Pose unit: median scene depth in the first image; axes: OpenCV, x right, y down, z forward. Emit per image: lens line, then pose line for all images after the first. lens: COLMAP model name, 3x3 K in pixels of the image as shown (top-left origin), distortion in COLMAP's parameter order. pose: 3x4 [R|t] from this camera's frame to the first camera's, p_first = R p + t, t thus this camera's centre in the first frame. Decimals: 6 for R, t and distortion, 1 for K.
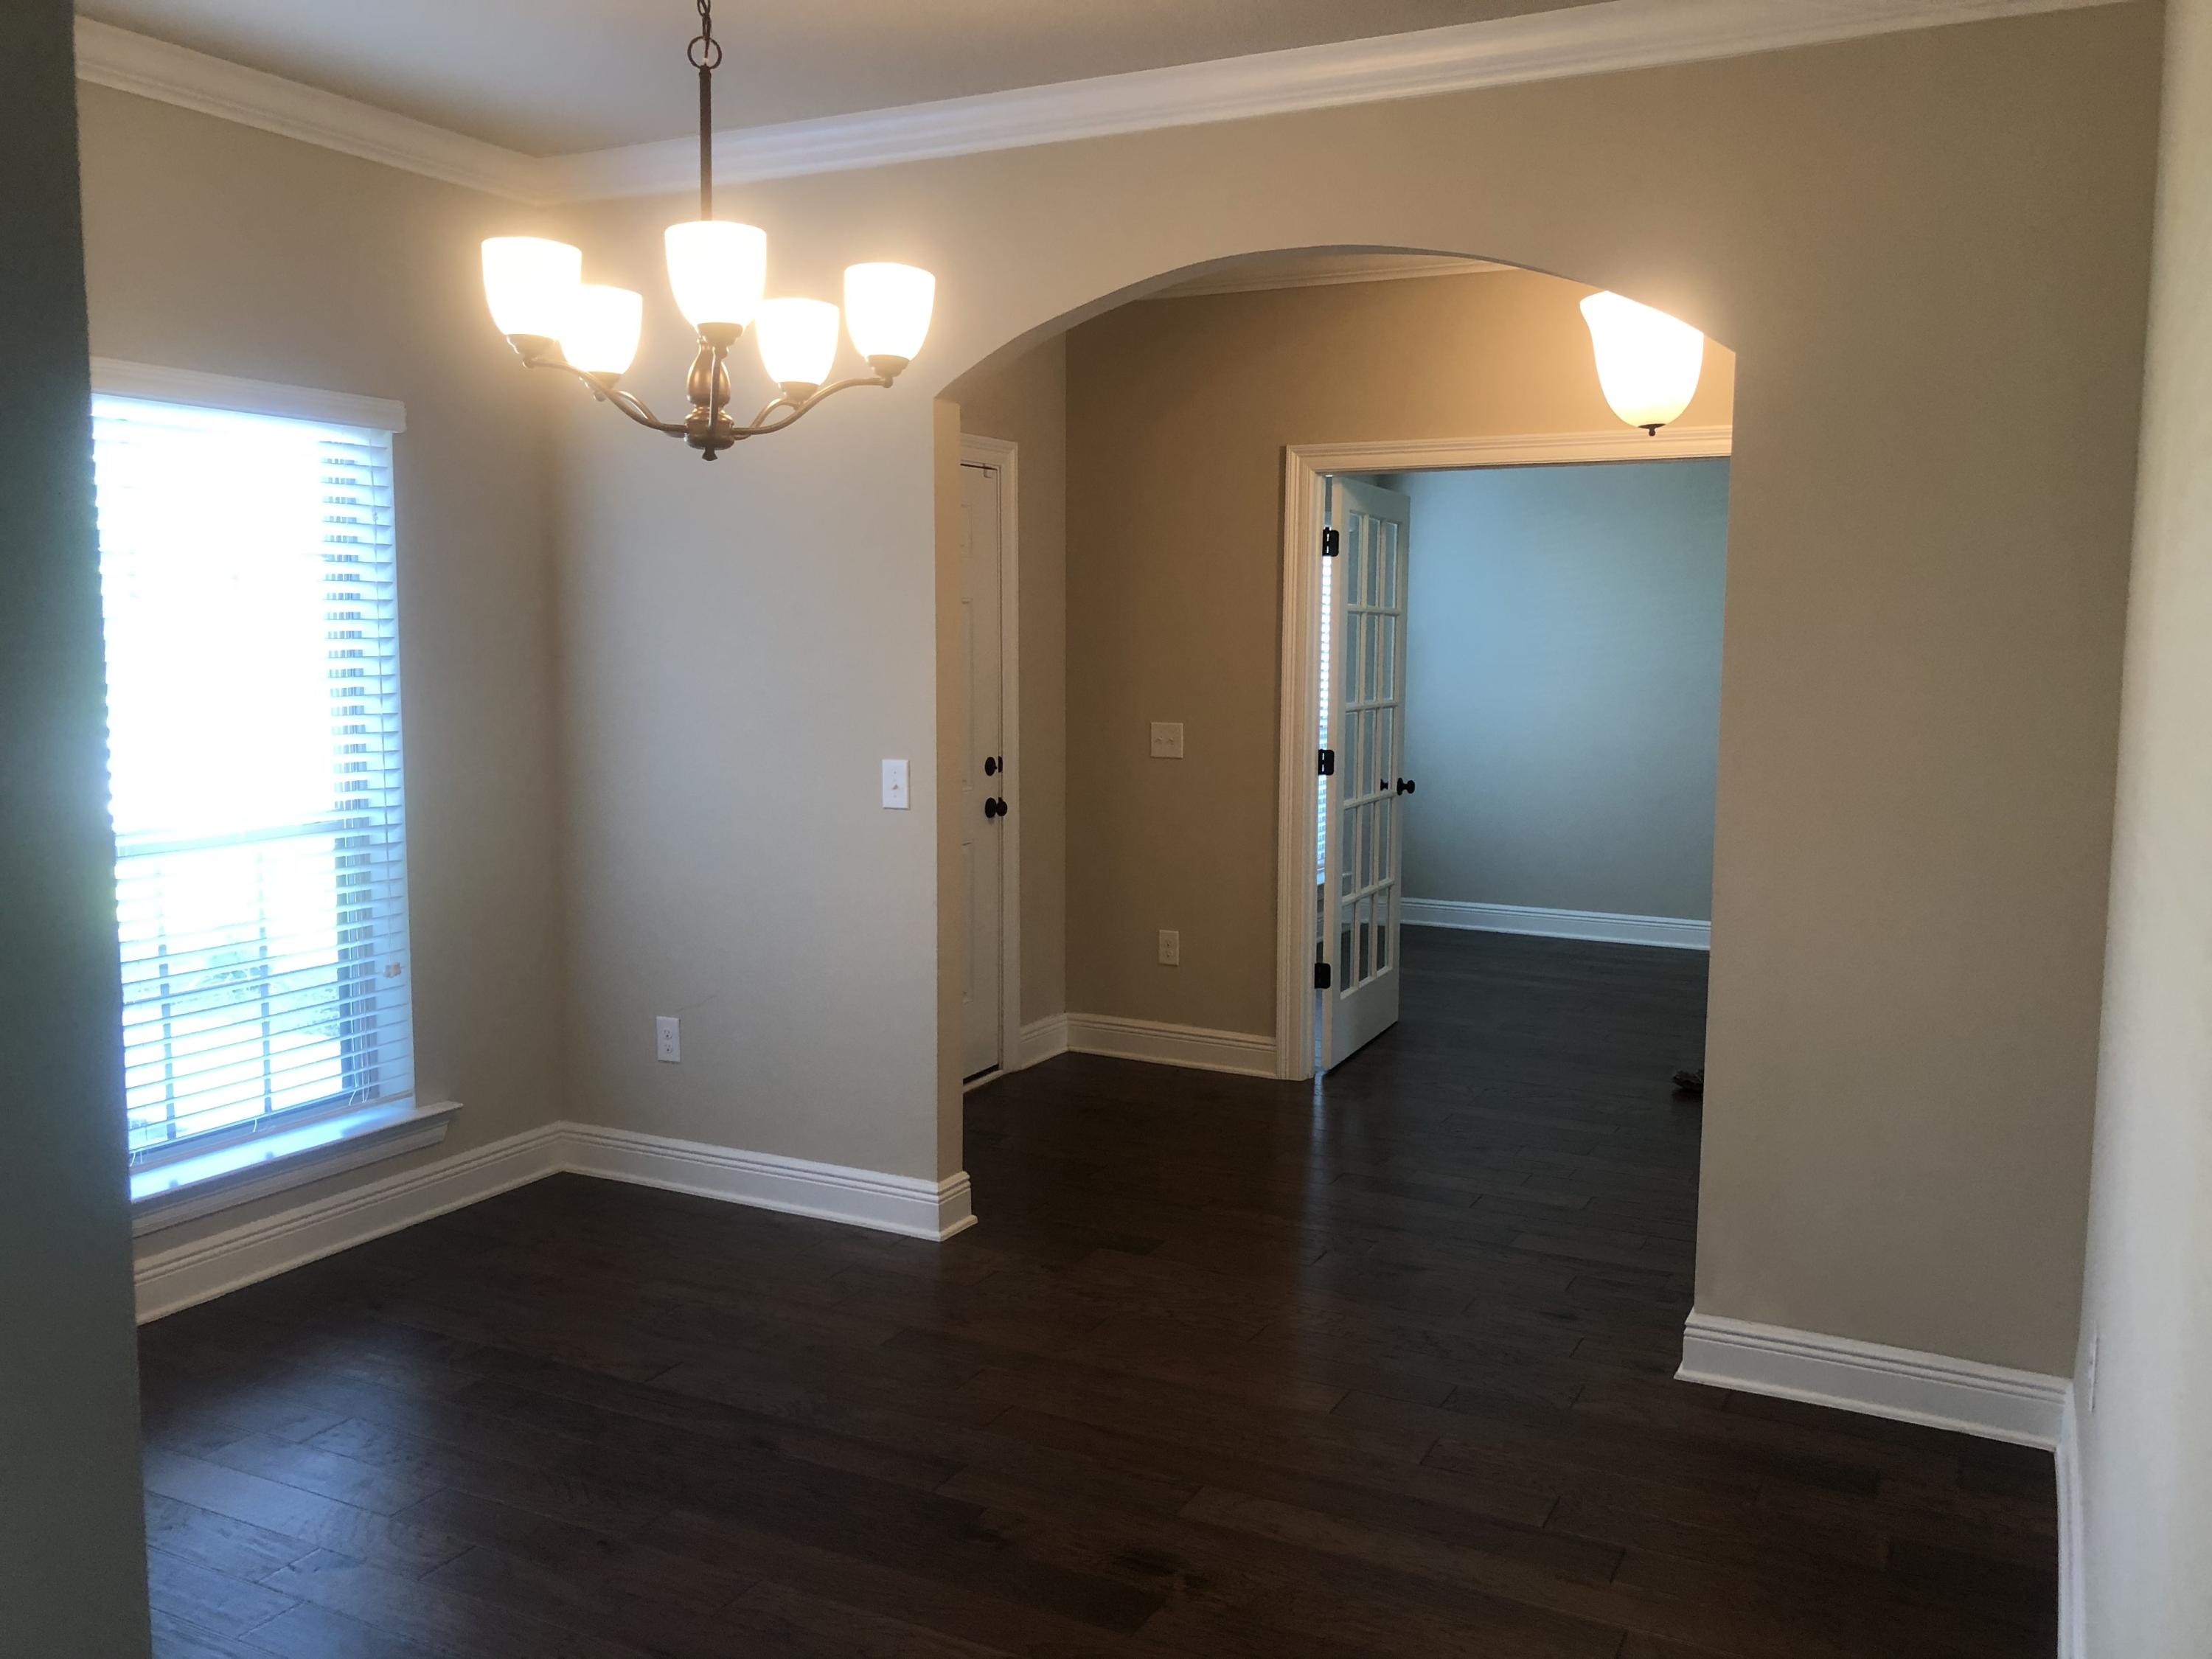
lens RADIAL K [[1814.2, 0, 1103.4], [0, 1814.2, 840.1], [0, 0, 1]] dist [0.005082, -0.004527]
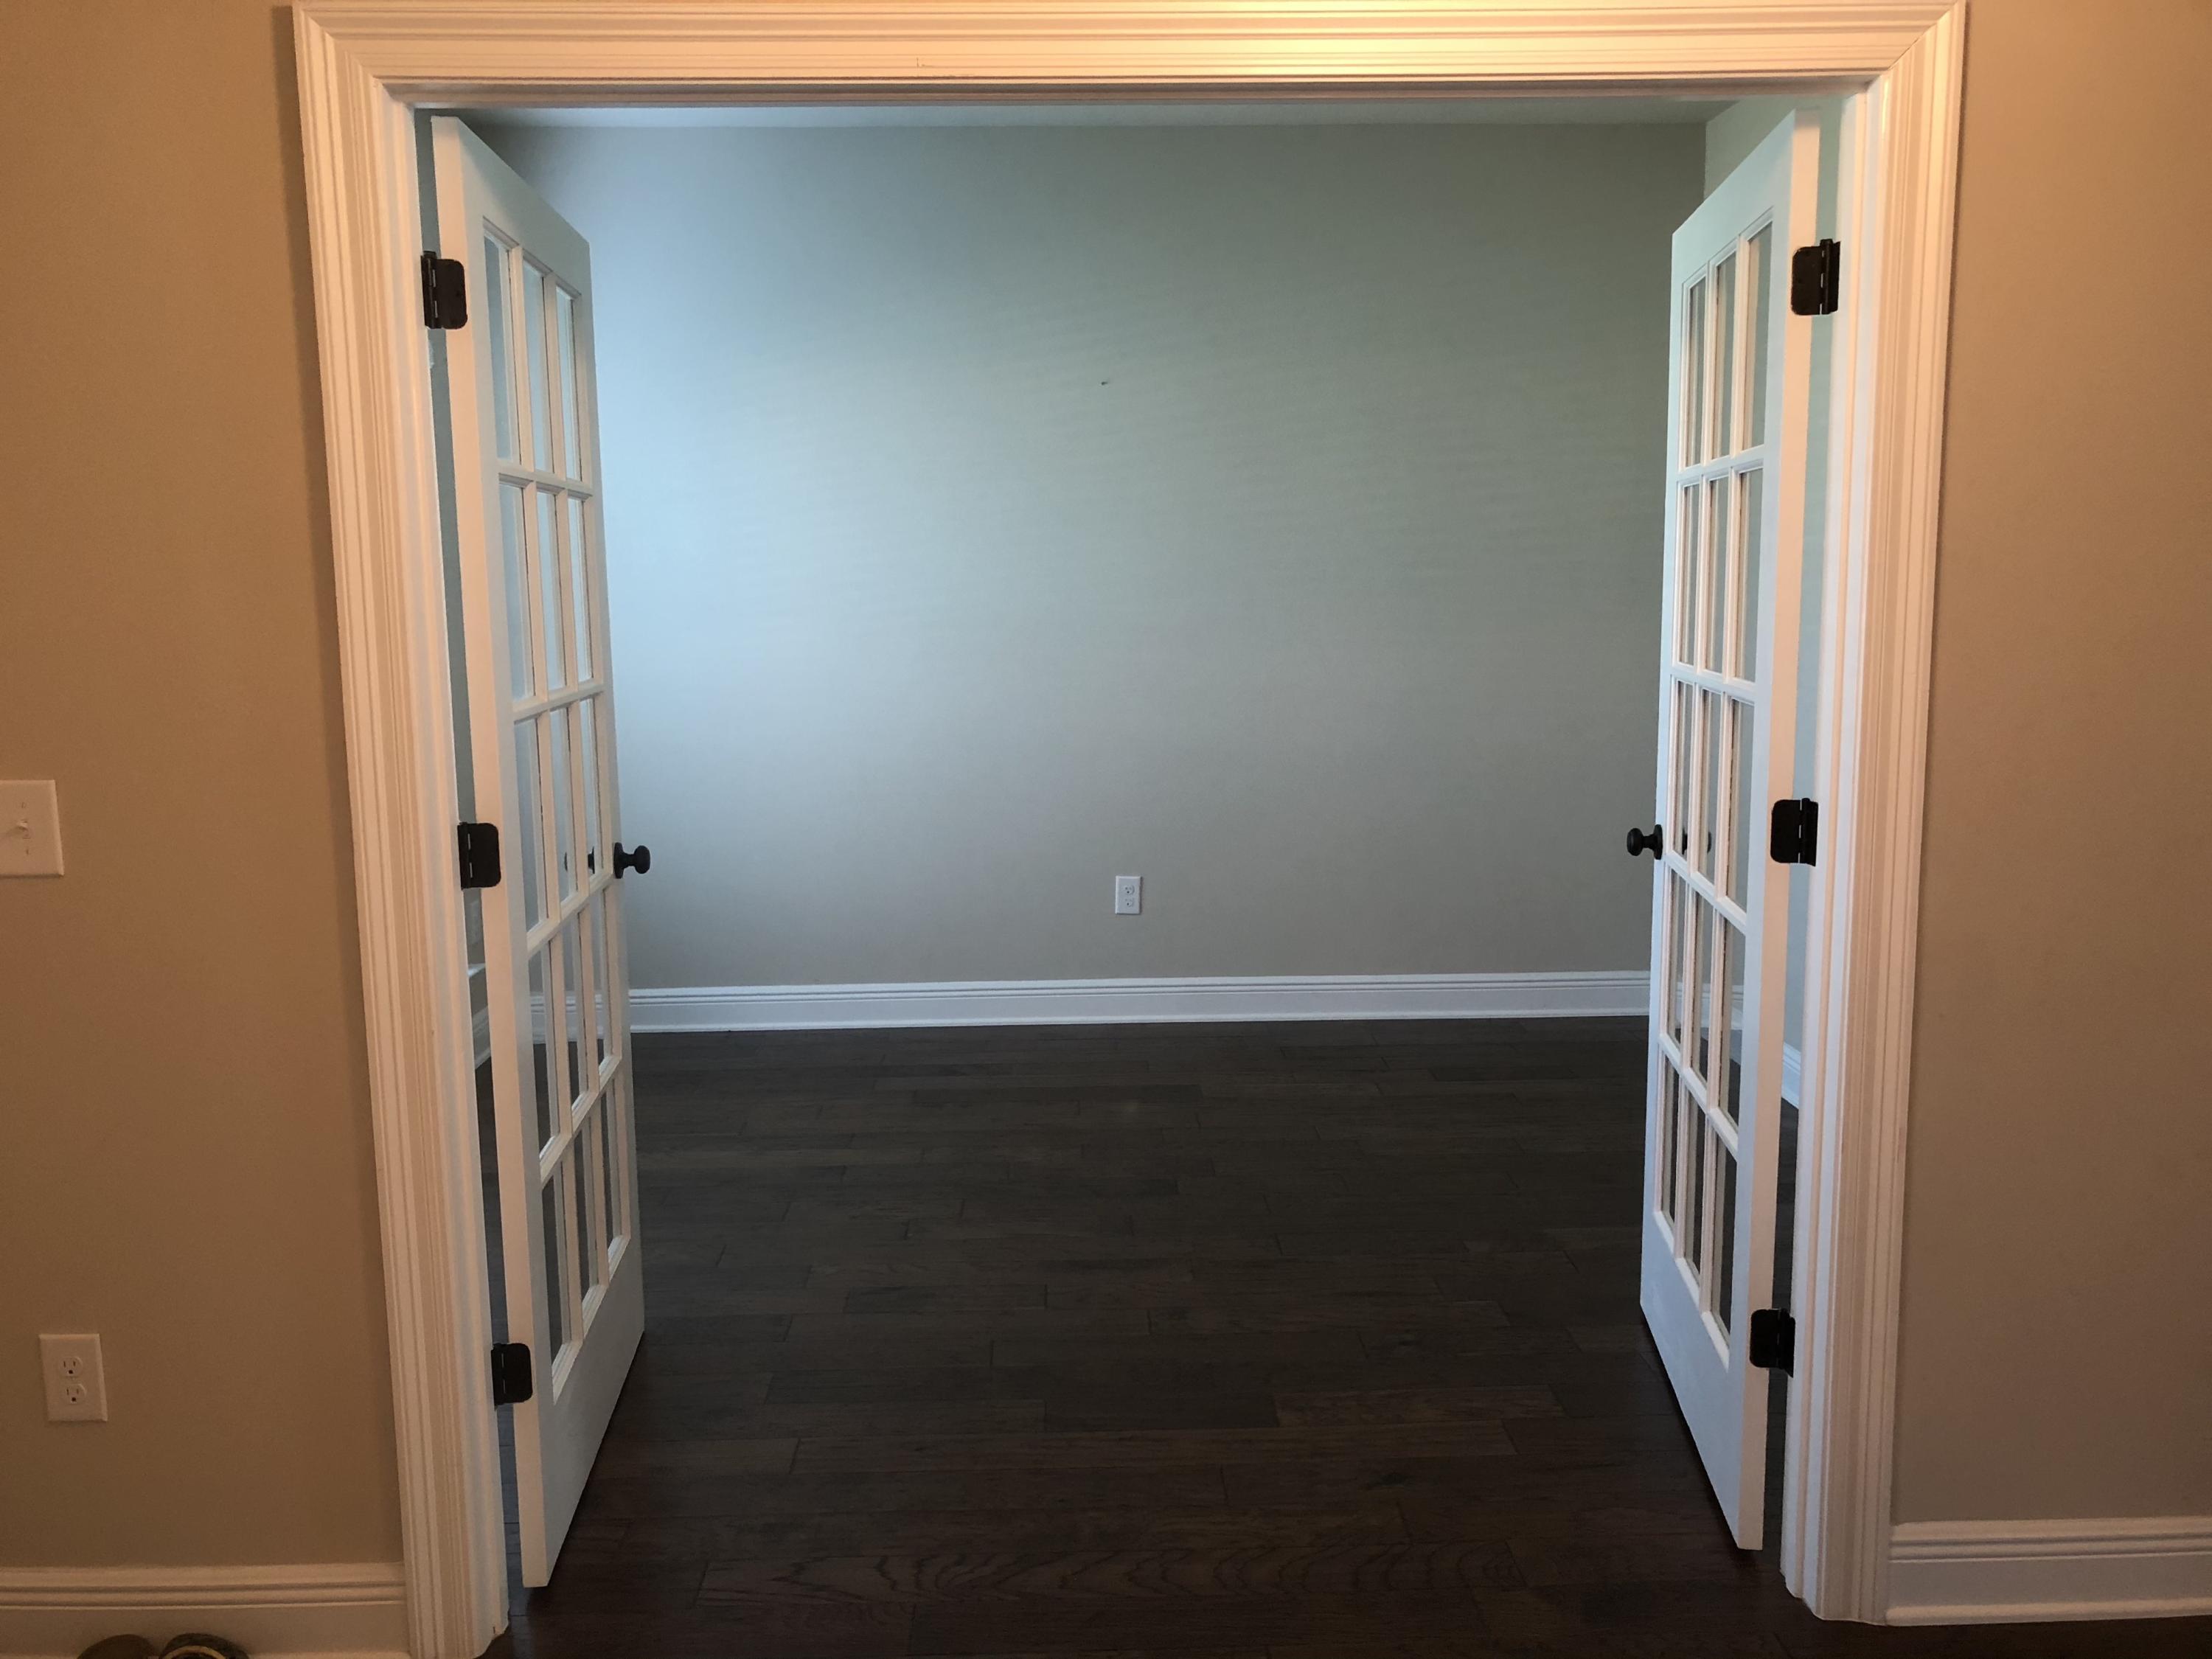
lens RADIAL K [[1814.2, 0, 1116.1], [0, 1814.2, 828.3], [0, 0, 1]] dist [0.005082, -0.004527]
pose [[0.873691, -0.083769, 0.479214, 0.054593], [0.072001, 0.996481, 0.042921, -0.055438], [-0.481123, -0.002996, 0.876648, 0.577350]]
